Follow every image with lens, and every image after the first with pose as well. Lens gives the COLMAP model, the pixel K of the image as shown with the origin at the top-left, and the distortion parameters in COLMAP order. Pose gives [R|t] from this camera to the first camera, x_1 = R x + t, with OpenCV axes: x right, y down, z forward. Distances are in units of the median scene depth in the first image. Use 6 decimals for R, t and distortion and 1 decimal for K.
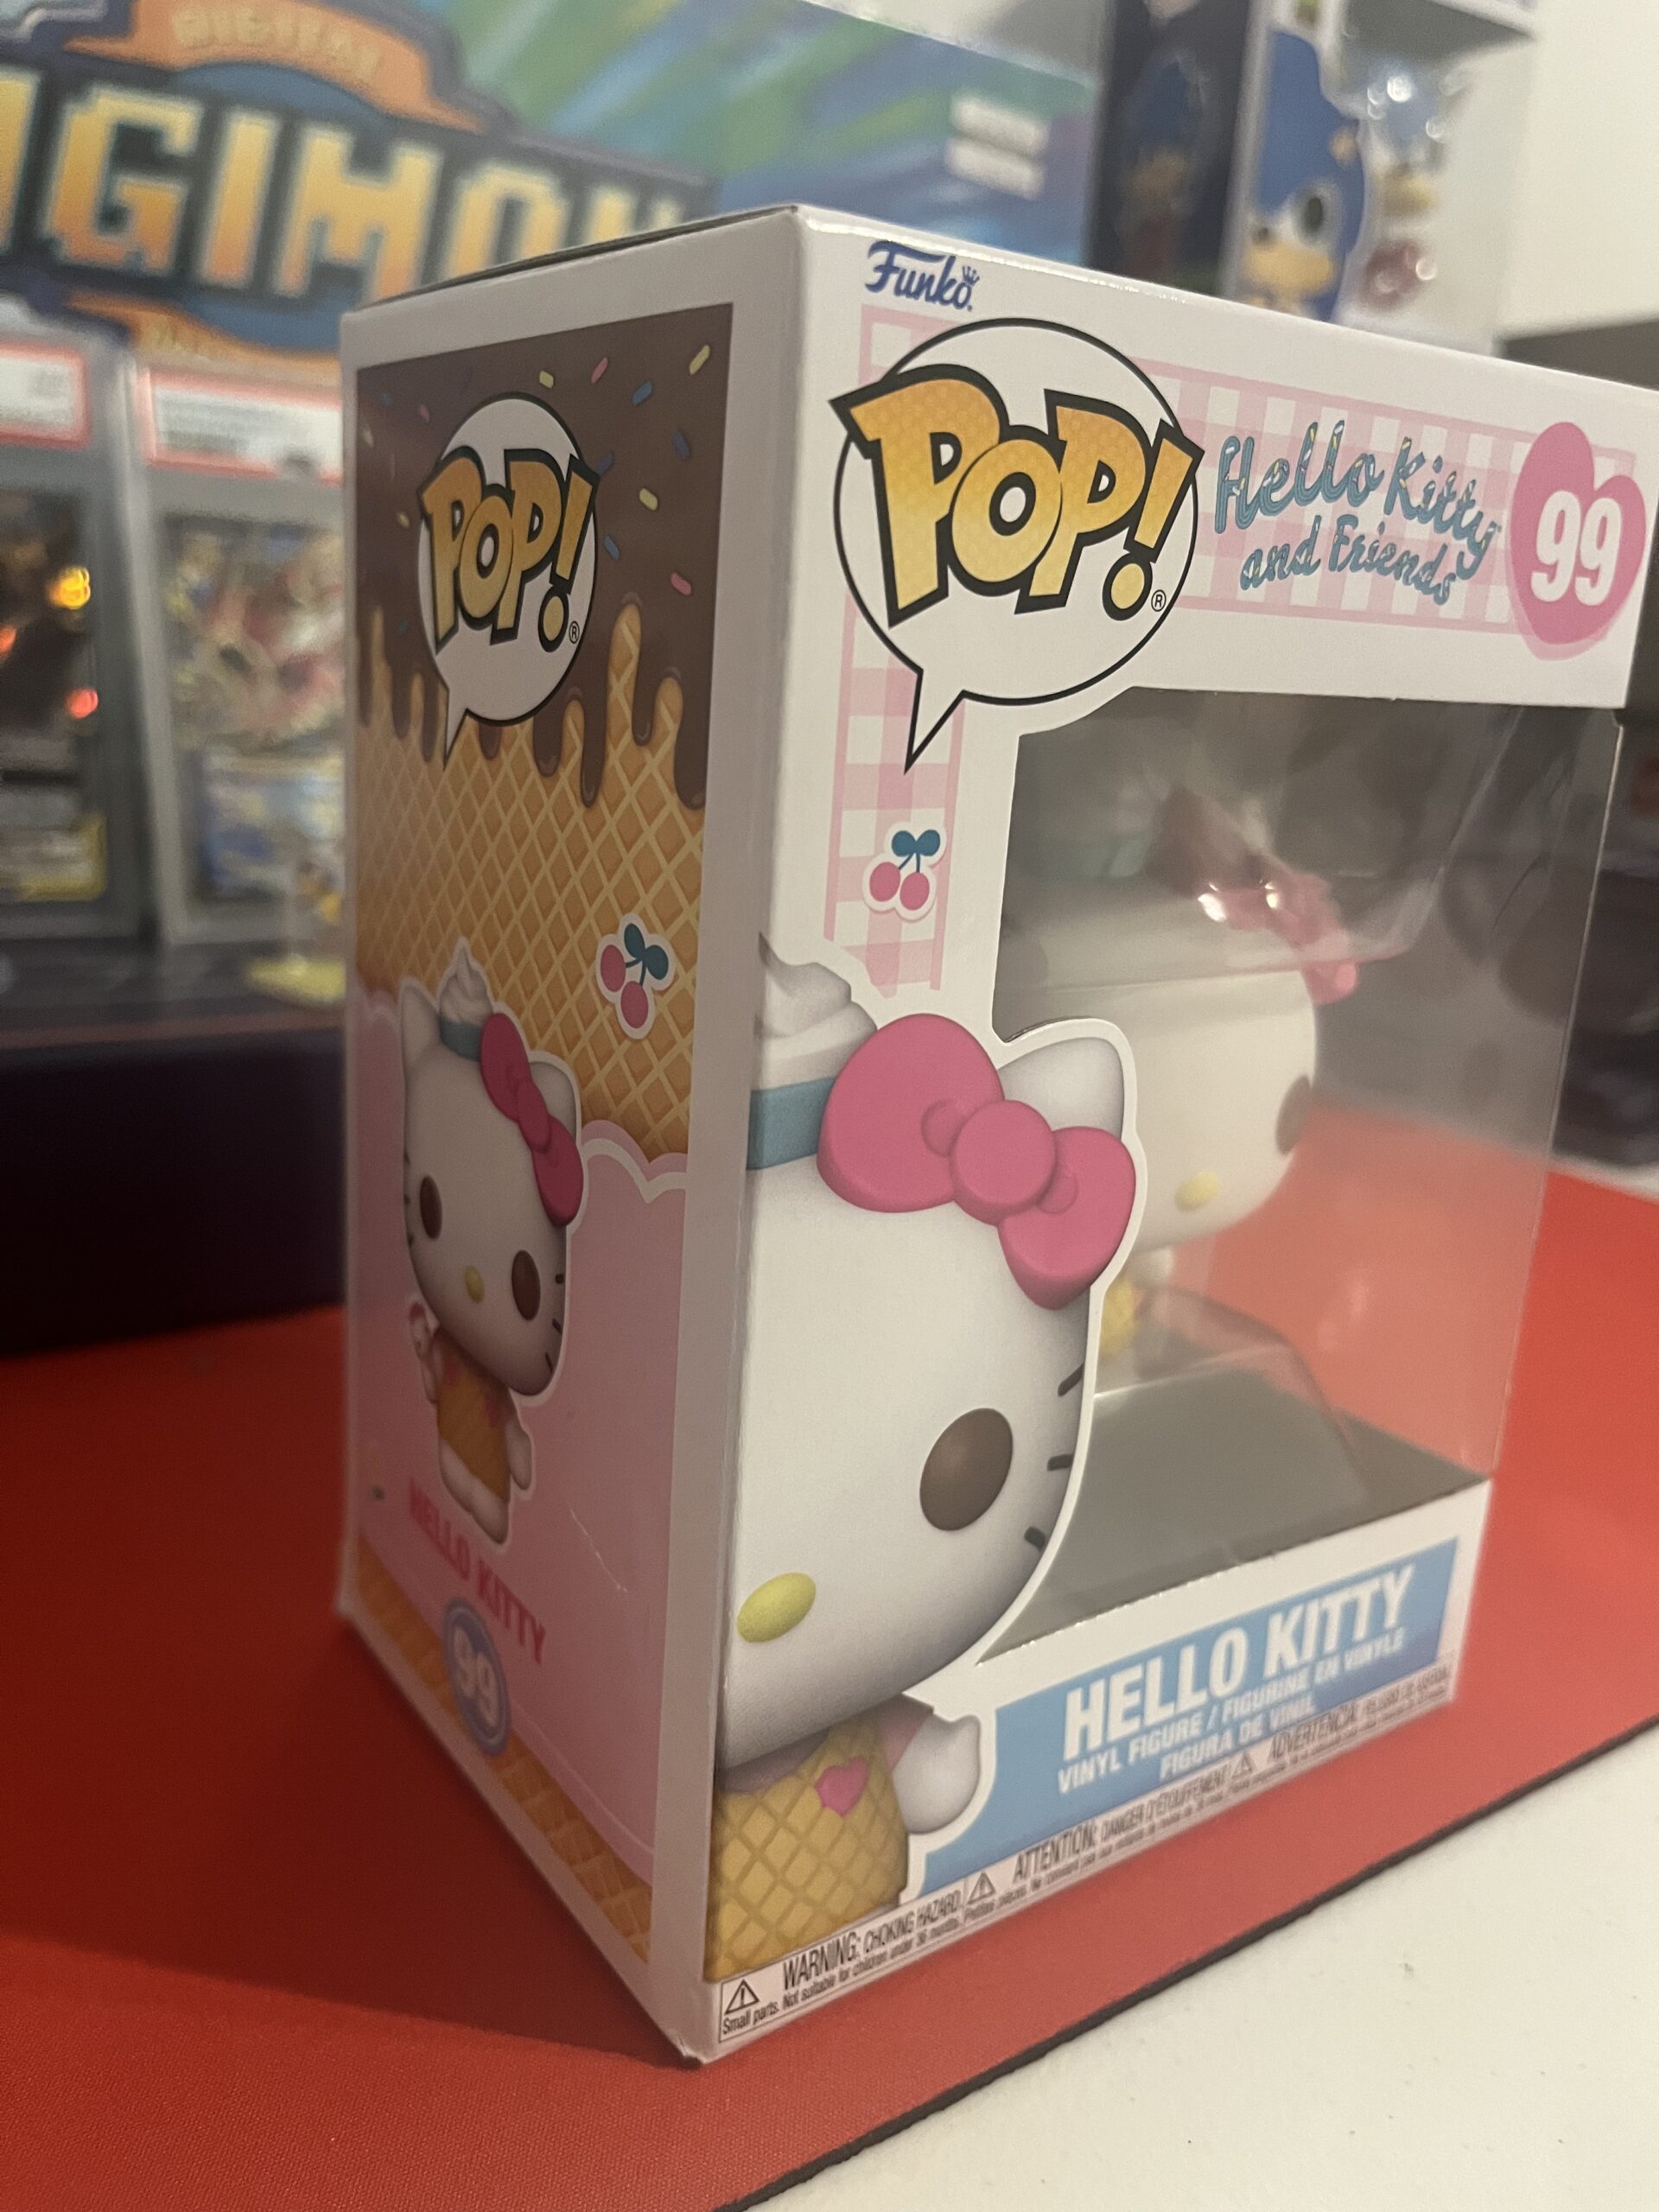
lens RADIAL K [[1765.2, 0, 871.7], [0, 1765.2, 1103.0], [0, 0, 1]] dist [-0.019680, 0.003800]
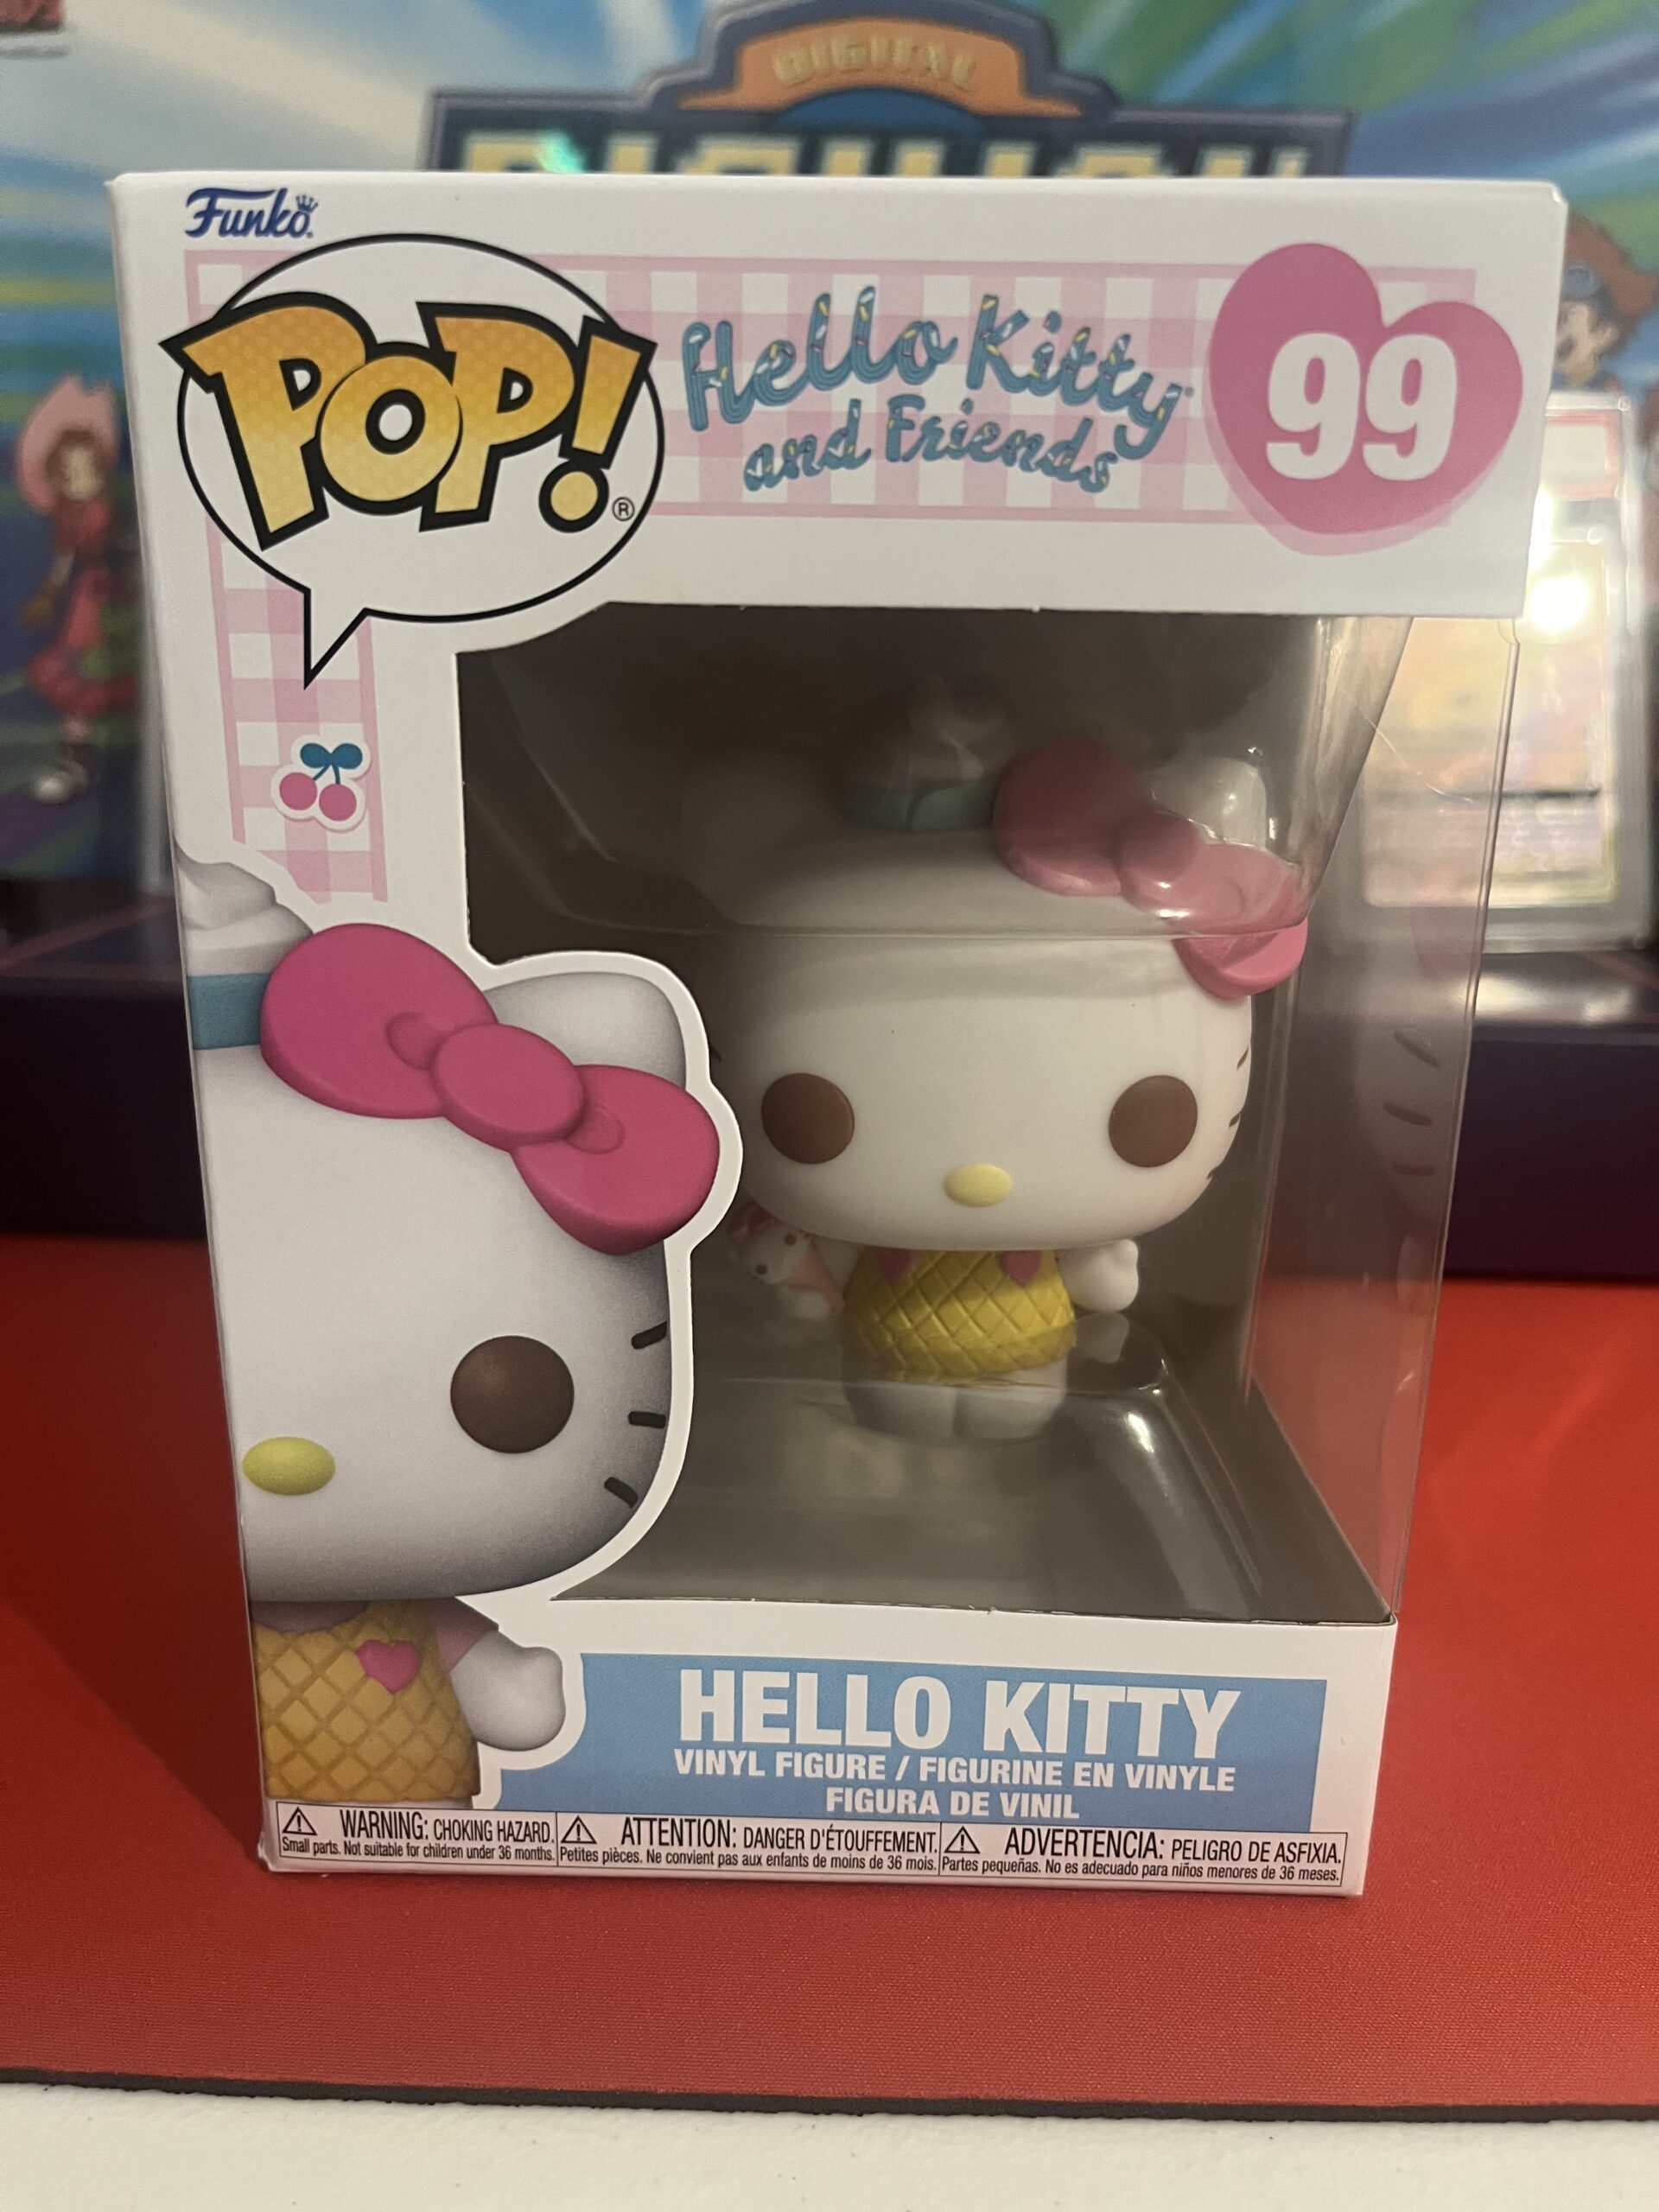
lens RADIAL K [[1765.2, 0, 841.1], [0, 1765.2, 1104.0], [0, 0, 1]] dist [-0.019680, 0.003800]
pose [[0.804370, 0.121528, -0.581567, 0.804089], [-0.125210, 0.991547, 0.034022, -0.014178], [0.580786, 0.045451, 0.812787, 0.298375]]
